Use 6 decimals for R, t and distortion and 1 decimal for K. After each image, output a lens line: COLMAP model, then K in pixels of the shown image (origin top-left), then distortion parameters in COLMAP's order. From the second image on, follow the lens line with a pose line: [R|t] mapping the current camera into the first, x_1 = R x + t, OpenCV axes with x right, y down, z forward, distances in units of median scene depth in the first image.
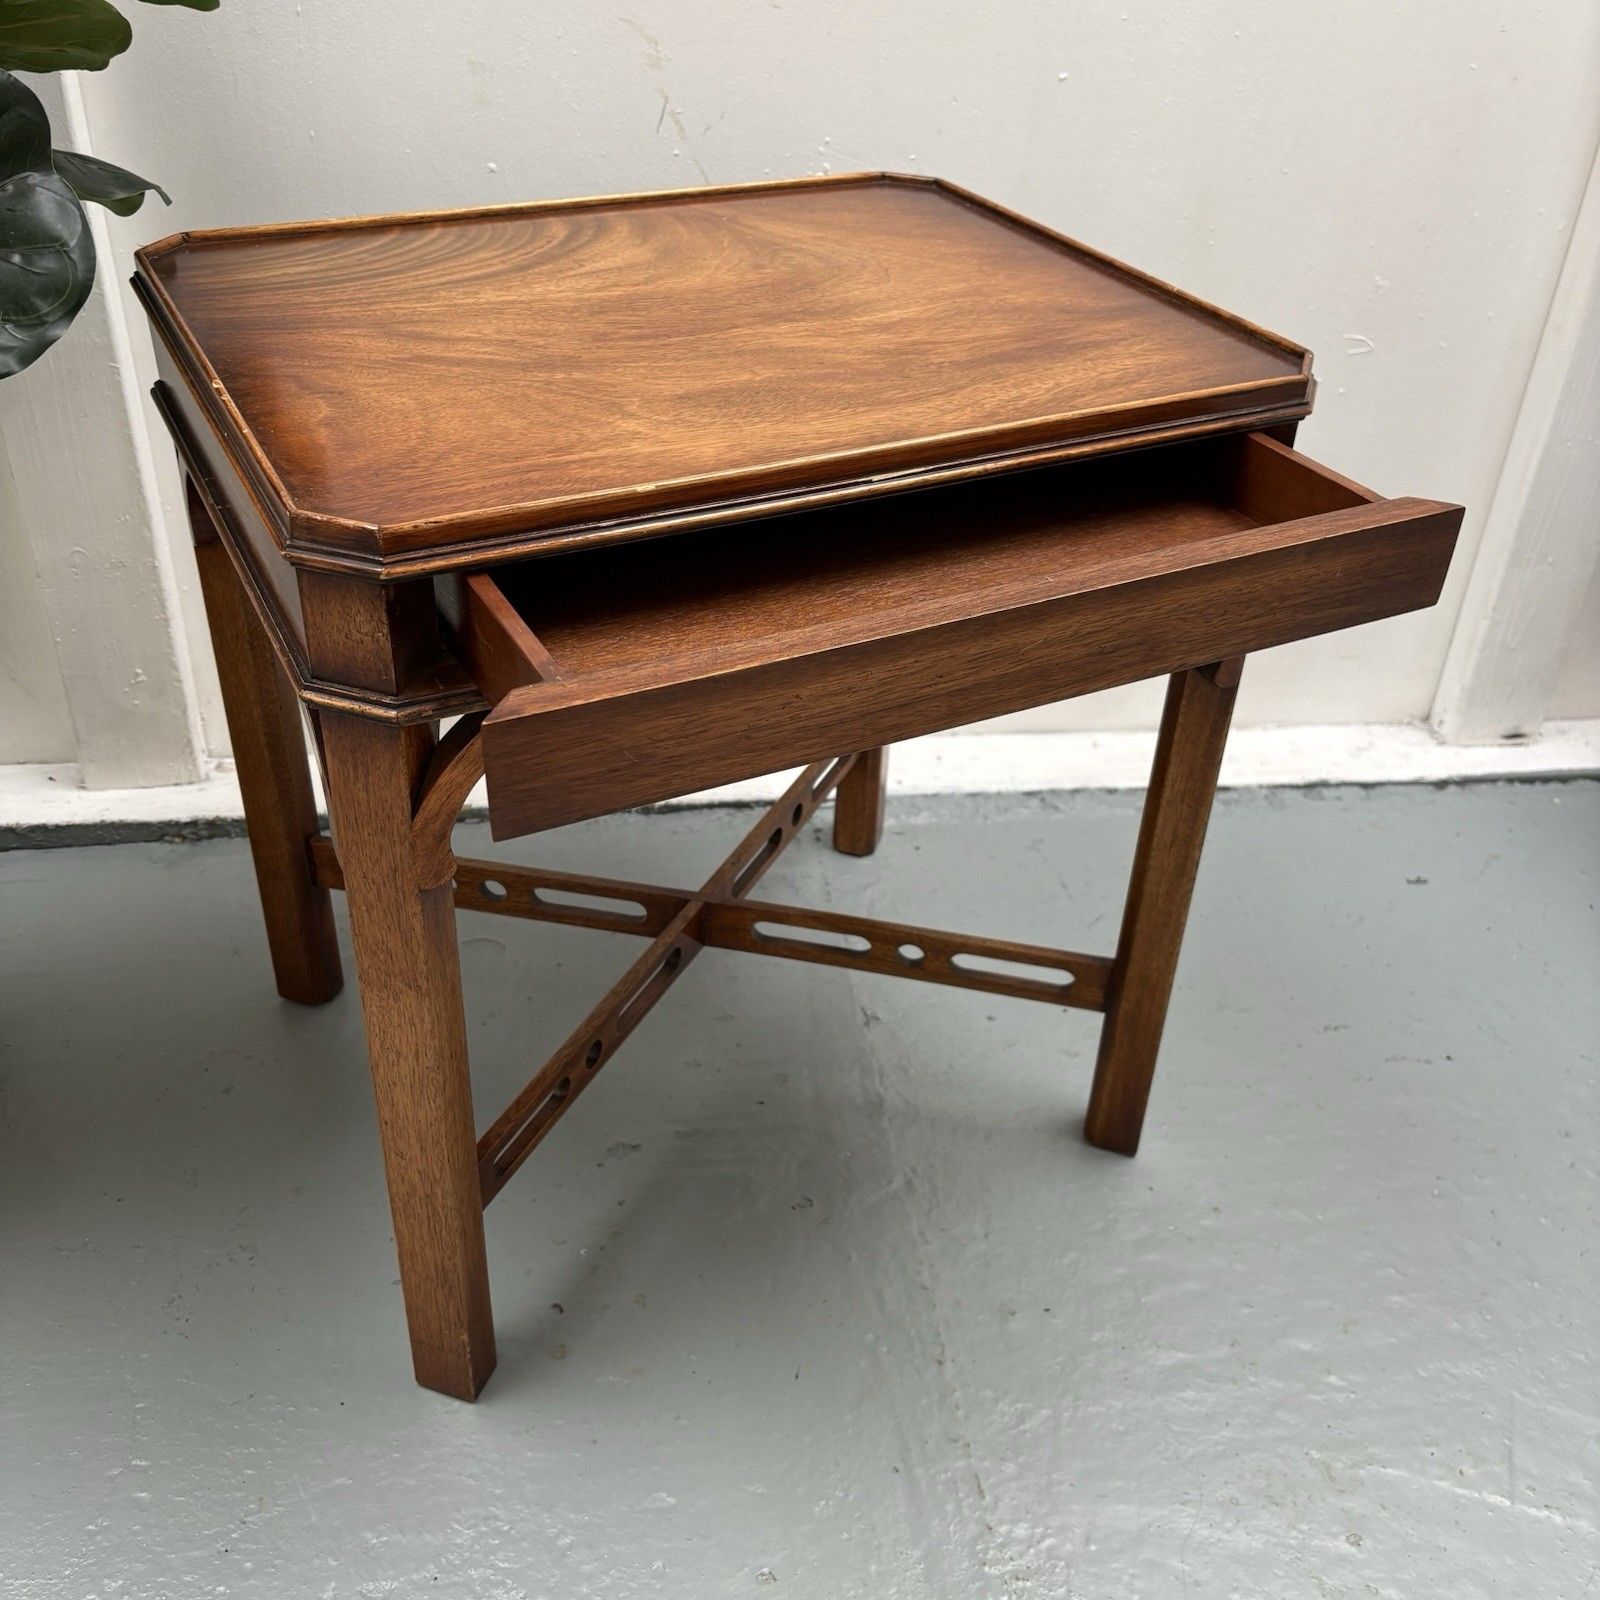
lens RADIAL K [[1629.6, 0, 800.0], [0, 1629.6, 800.0], [0, 0, 1]] dist [0.124218, -0.254536]
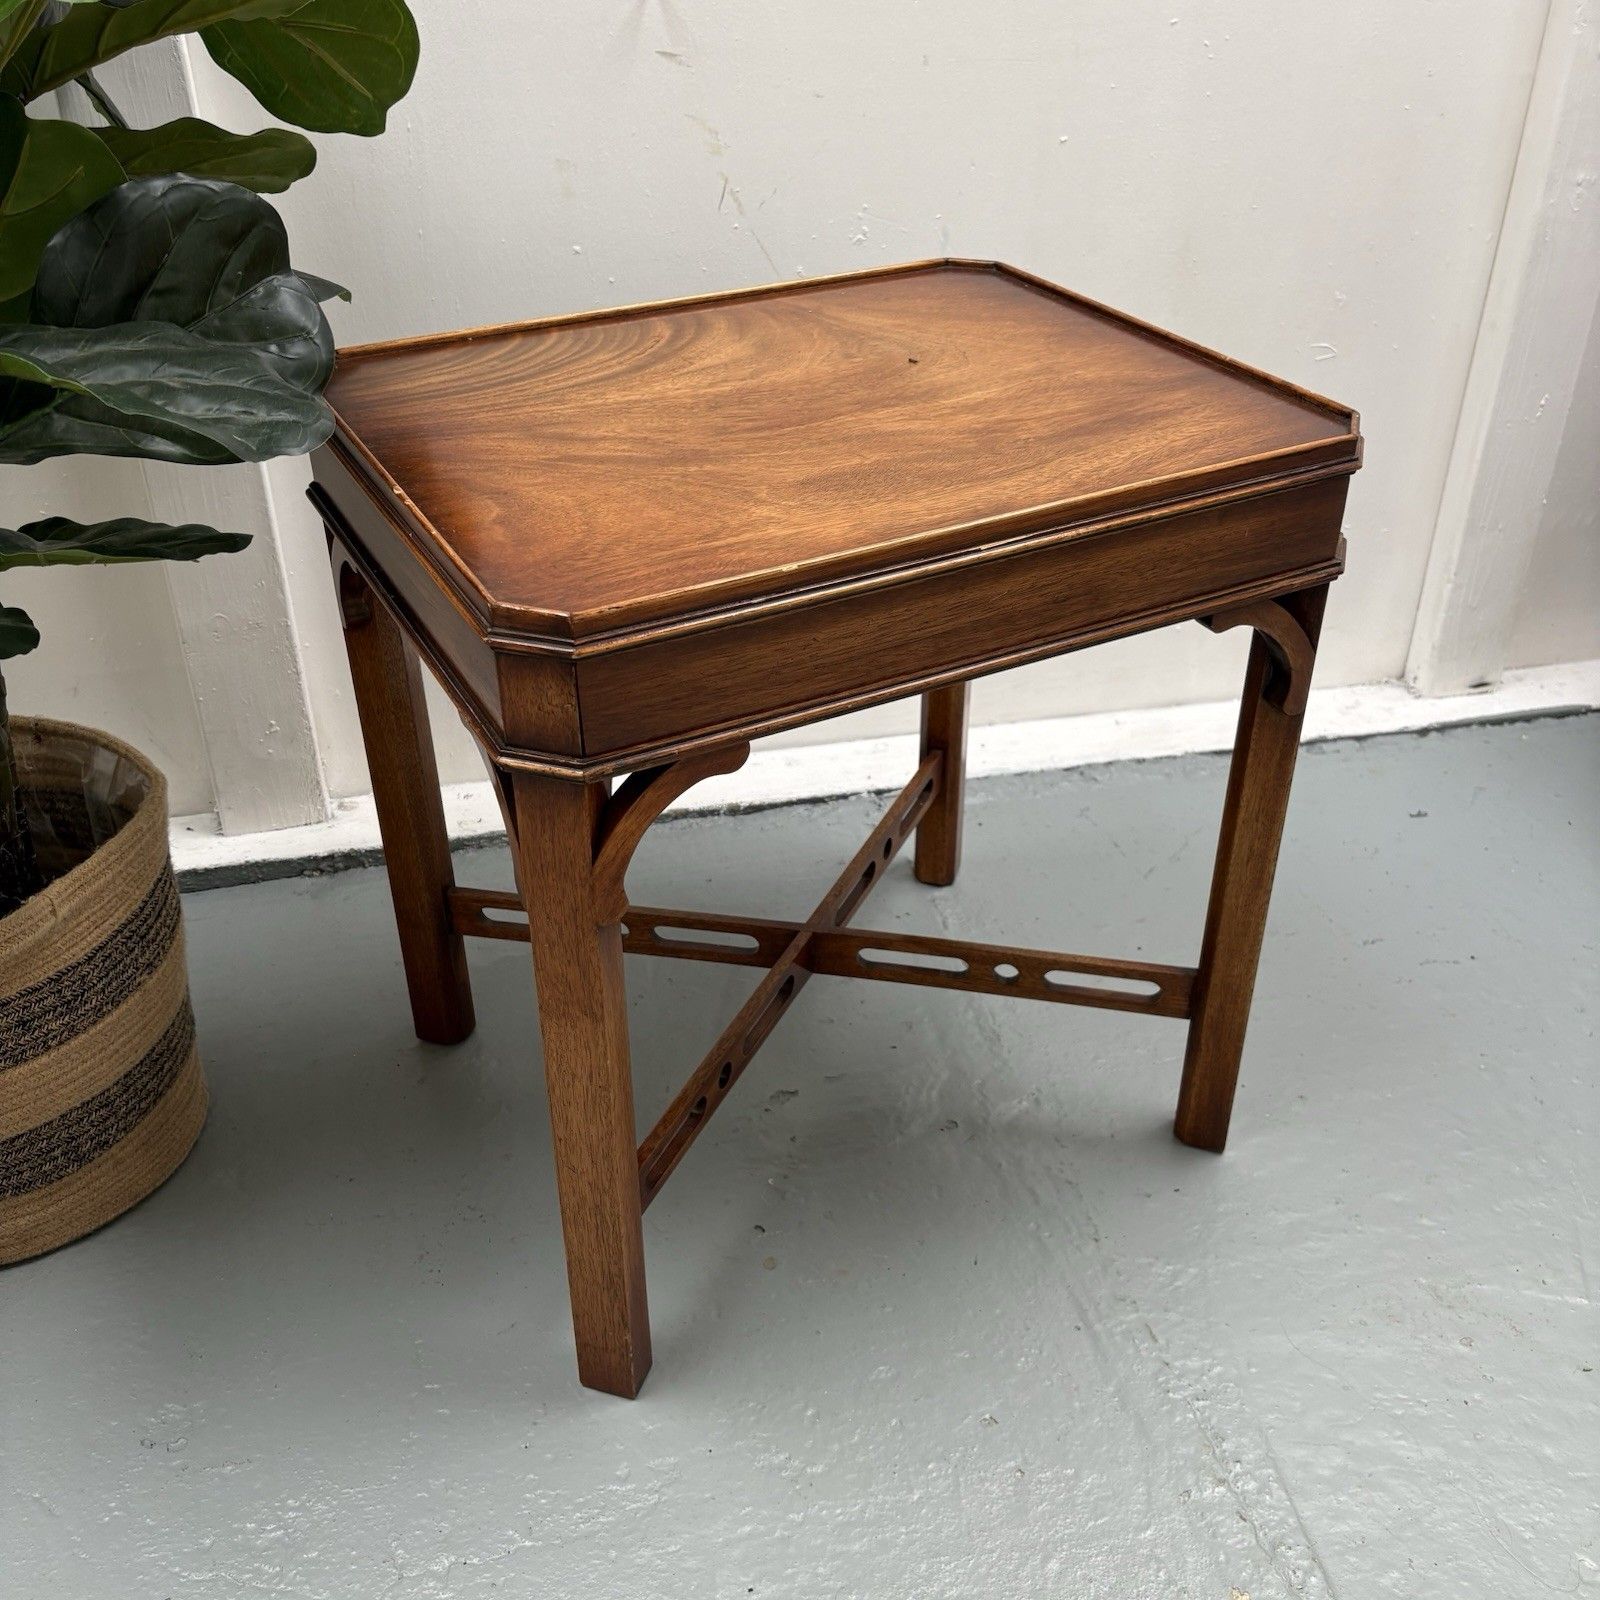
lens RADIAL K [[1633.2, 0, 807.9], [0, 1633.2, 794.1], [0, 0, 1]] dist [0.149007, -0.276534]
pose [[0.998998, -0.043753, -0.009392, -0.058997], [0.043487, 0.998692, -0.026909, -0.000136], [0.010557, 0.026474, 0.999594, -0.110729]]
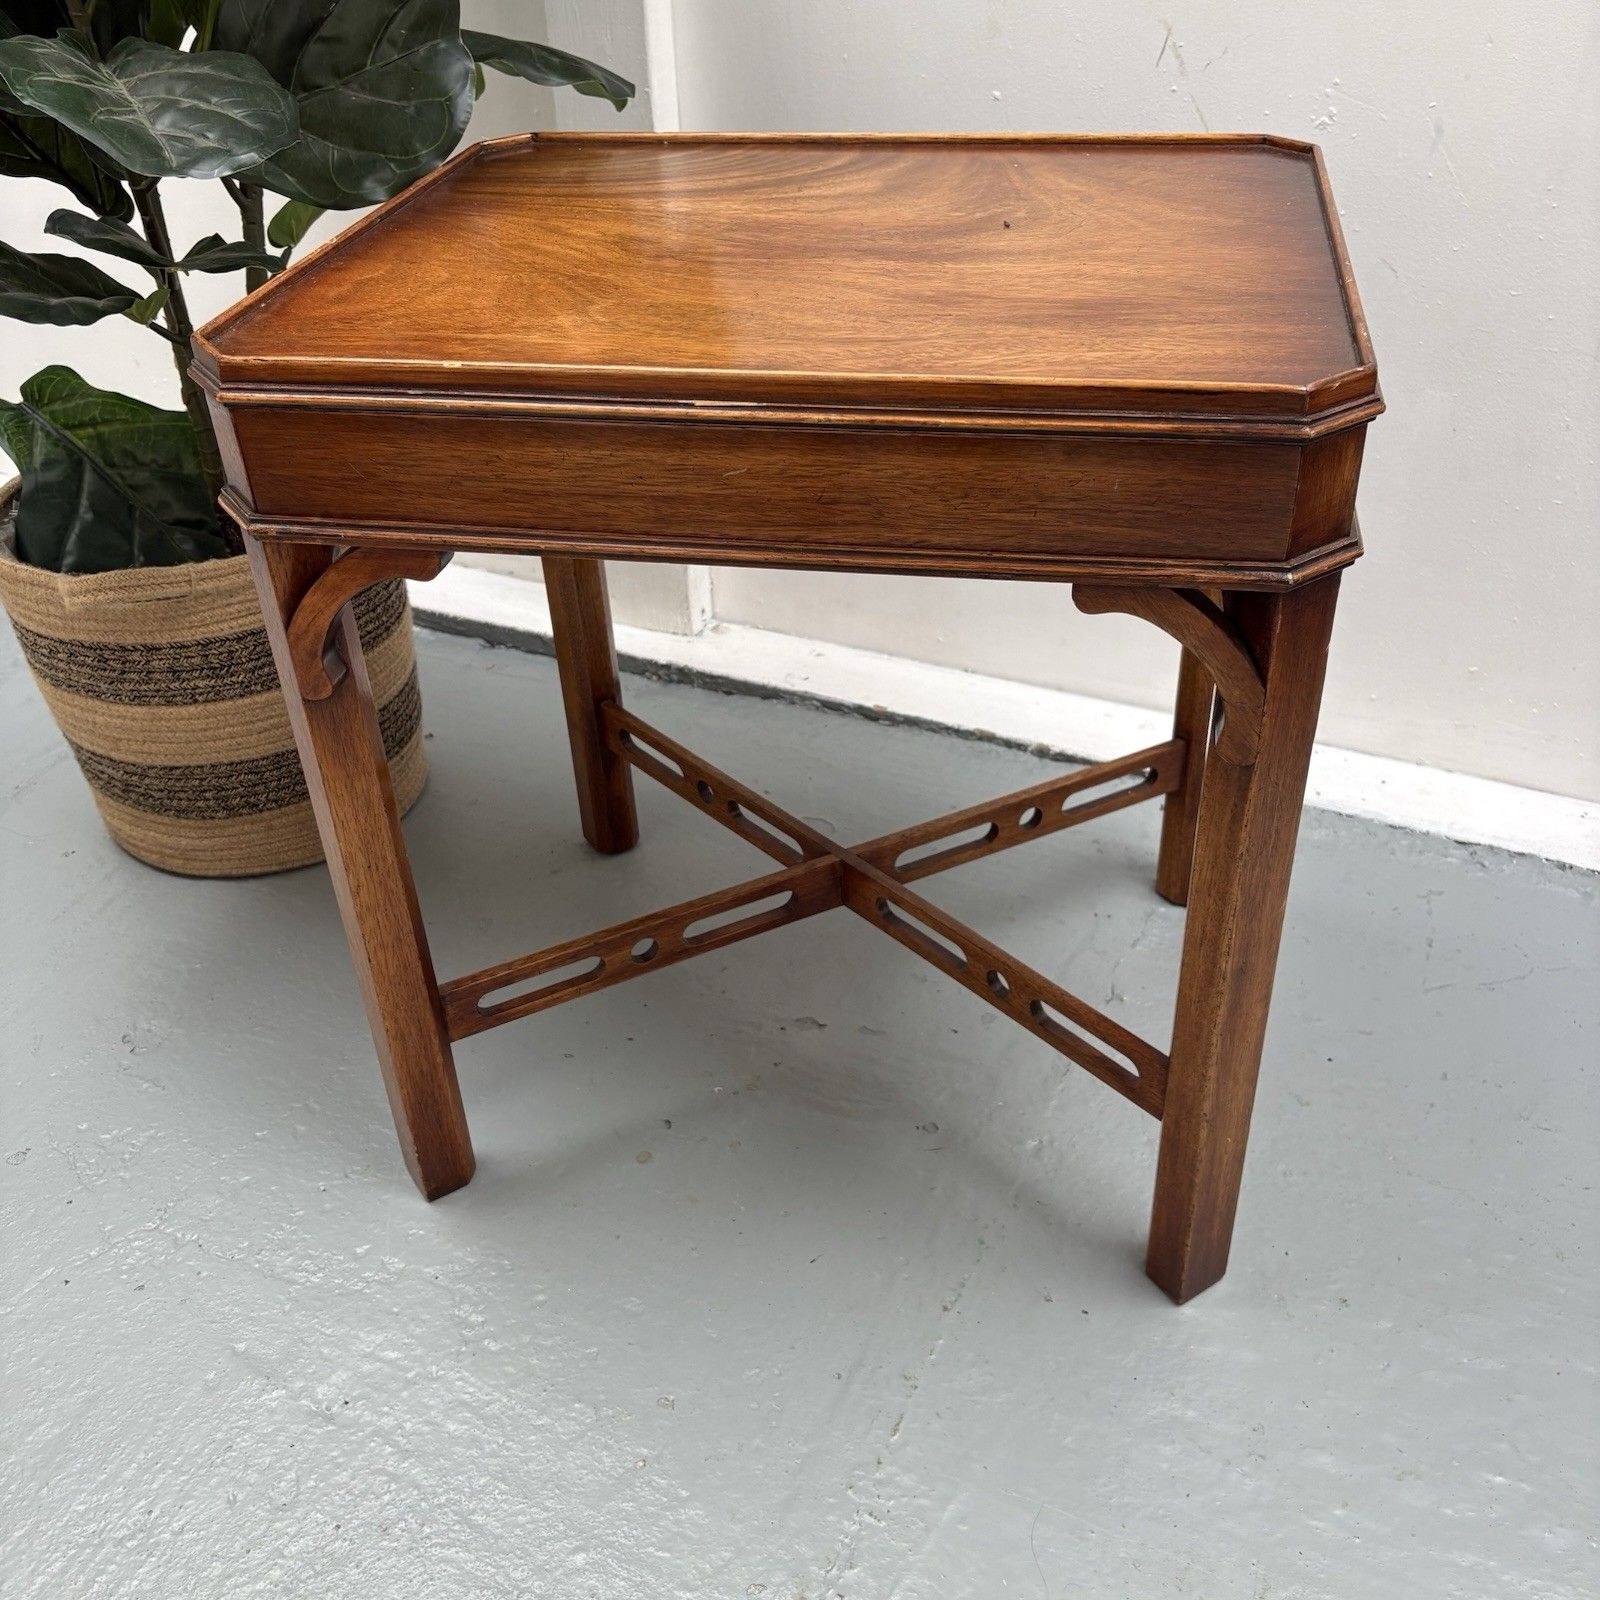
lens RADIAL K [[1644.2, 0, 821.0], [0, 1644.2, 807.1], [0, 0, 1]] dist [0.135715, -0.273677]
pose [[0.790741, 0.289899, -0.539154, 0.561273], [-0.288727, 0.953256, 0.089102, -0.063940], [0.539783, 0.085211, 0.837480, 0.202102]]
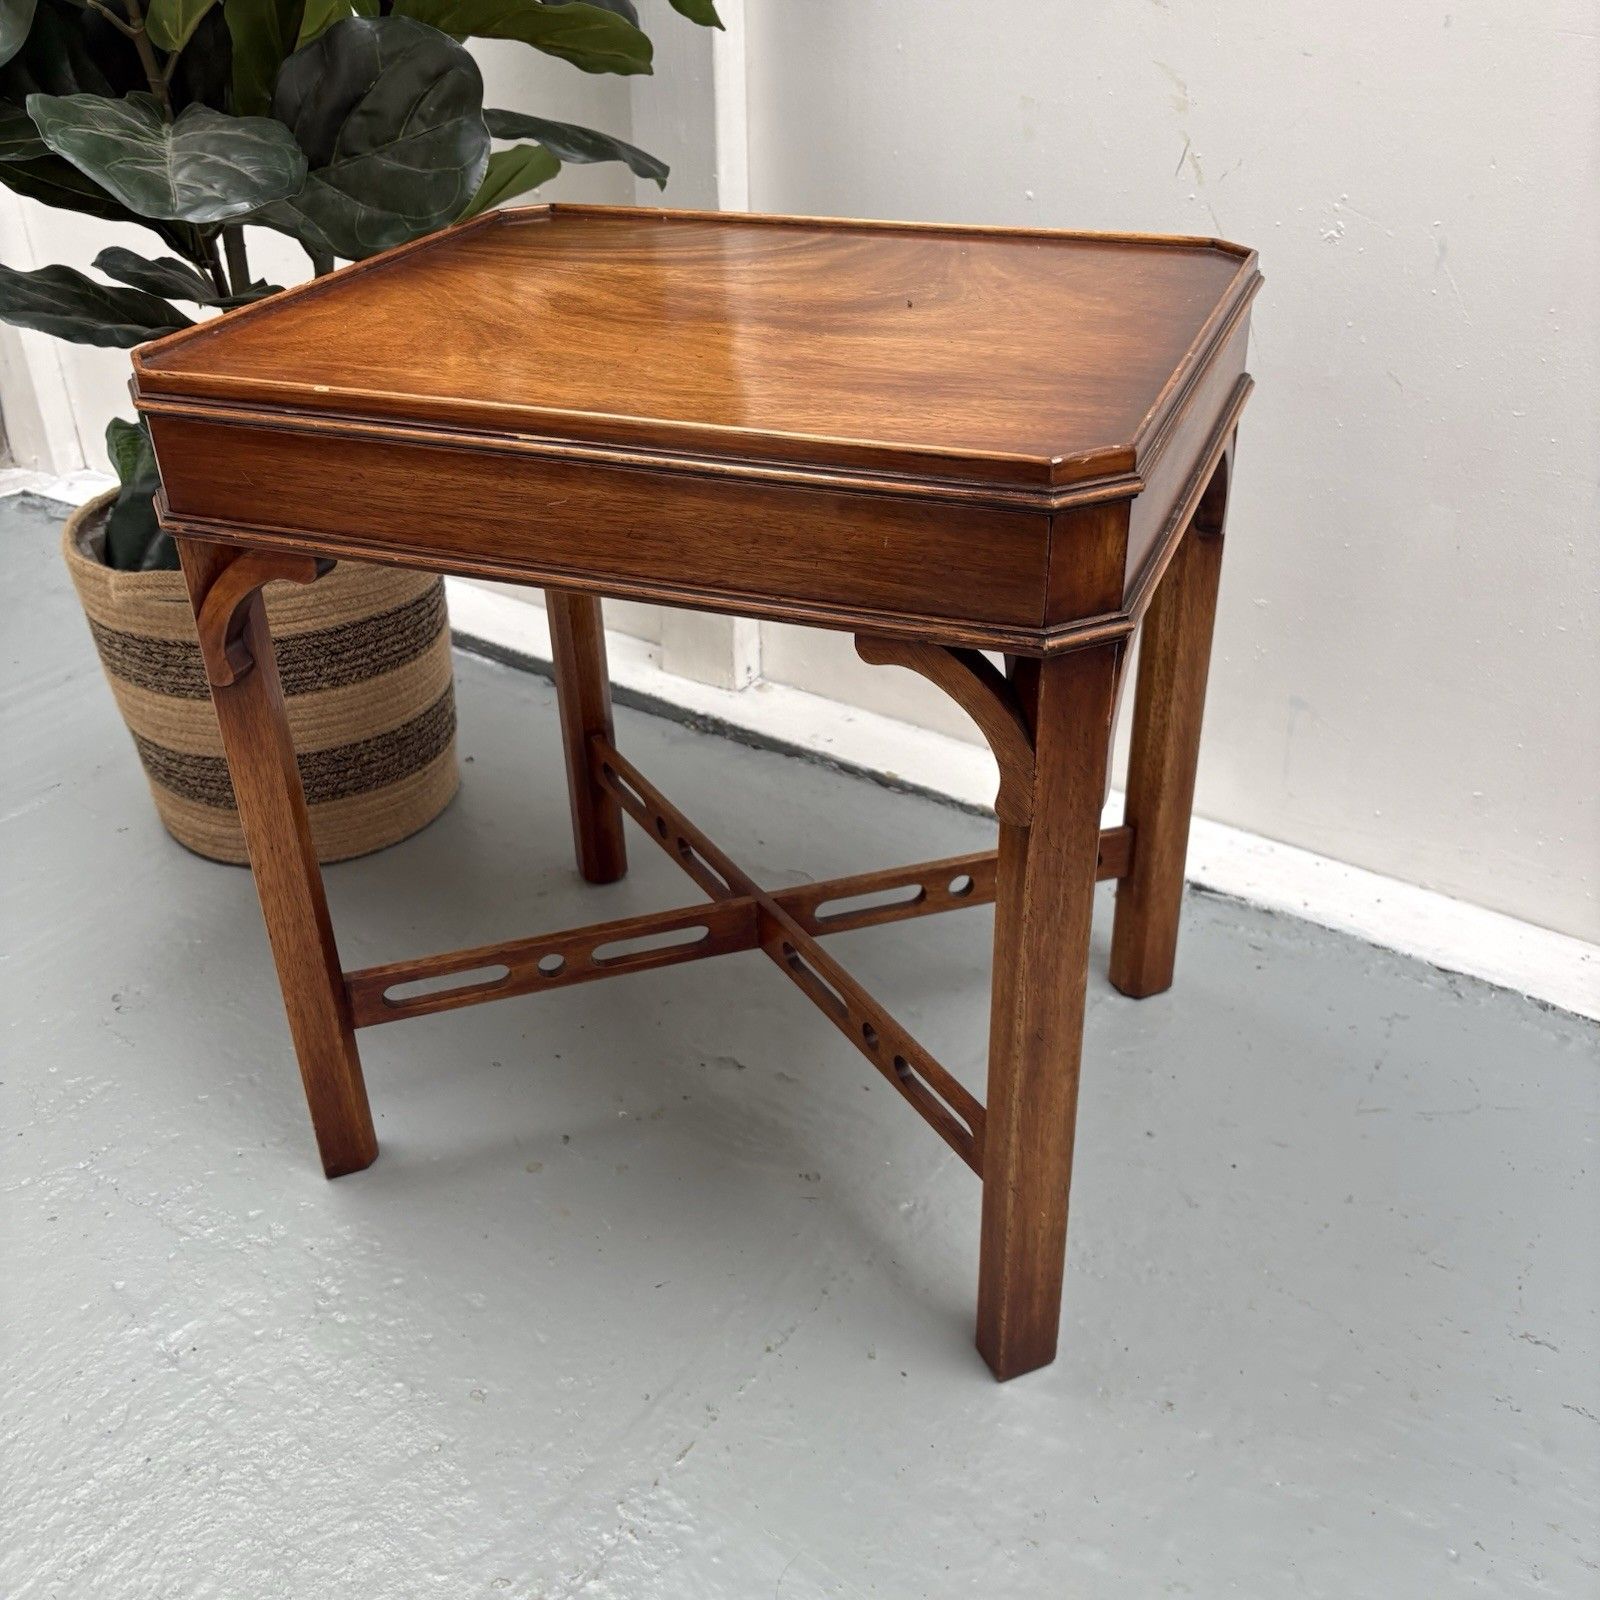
lens RADIAL K [[1640.9, 0, 799.1], [0, 1640.9, 781.3], [0, 0, 1]] dist [0.128764, -0.247528]
pose [[0.664521, 0.326095, -0.672365, 0.762131], [-0.377715, 0.922935, 0.074312, -0.113085], [0.644782, 0.204580, 0.736480, 0.312773]]
